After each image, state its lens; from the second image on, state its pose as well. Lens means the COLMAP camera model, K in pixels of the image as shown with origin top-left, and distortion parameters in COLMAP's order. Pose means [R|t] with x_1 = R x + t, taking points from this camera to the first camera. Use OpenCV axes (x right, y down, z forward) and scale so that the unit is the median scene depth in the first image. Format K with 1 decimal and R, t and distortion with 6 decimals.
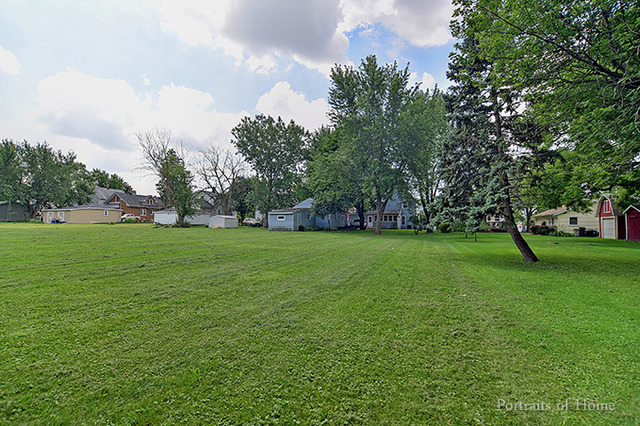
lens RADIAL K [[335.9, 0, 318.1], [0, 335.9, 211.0], [0, 0, 1]] dist [-0.010415, -0.000615]
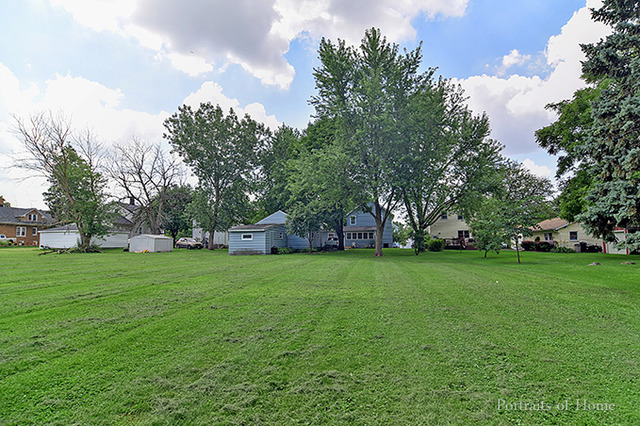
lens RADIAL K [[335.9, 0, 322.8], [0, 335.9, 216.2], [0, 0, 1]] dist [-0.010415, -0.000615]
pose [[0.966776, 0.002038, 0.255615, -0.106871], [0.008020, 0.999234, -0.038298, 0.003858], [-0.255497, 0.039076, 0.966020, 0.193797]]
